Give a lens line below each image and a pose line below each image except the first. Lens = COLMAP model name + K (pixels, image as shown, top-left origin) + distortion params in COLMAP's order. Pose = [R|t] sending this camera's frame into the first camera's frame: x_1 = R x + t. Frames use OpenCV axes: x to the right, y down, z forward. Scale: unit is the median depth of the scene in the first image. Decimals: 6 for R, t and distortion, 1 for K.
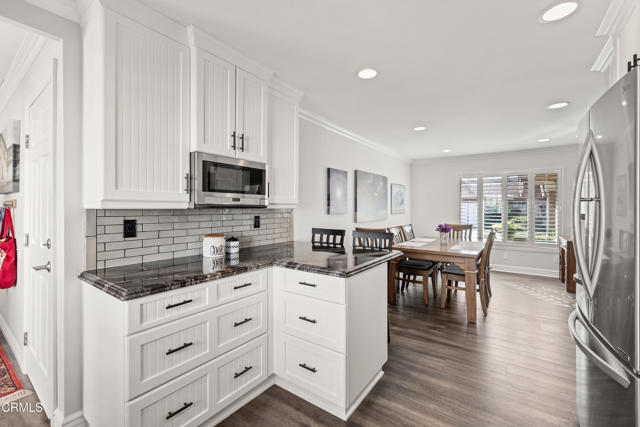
lens RADIAL K [[270.9, 0, 320.1], [0, 270.9, 208.9], [0, 0, 1]] dist [-0.001830, 0.000048]
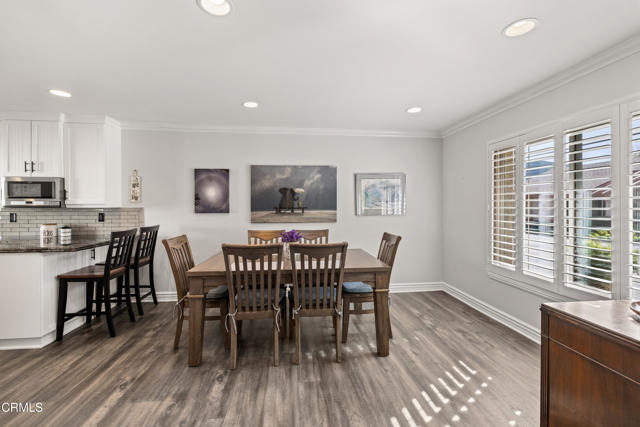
lens RADIAL K [[270.9, 0, 319.9], [0, 270.9, 208.1], [0, 0, 1]] dist [-0.001830, 0.000048]
pose [[0.678979, 0.003122, -0.734151, 1.882791], [-0.000819, 0.999994, 0.003495, -0.006205], [0.734158, -0.001772, 0.678977, 1.071562]]
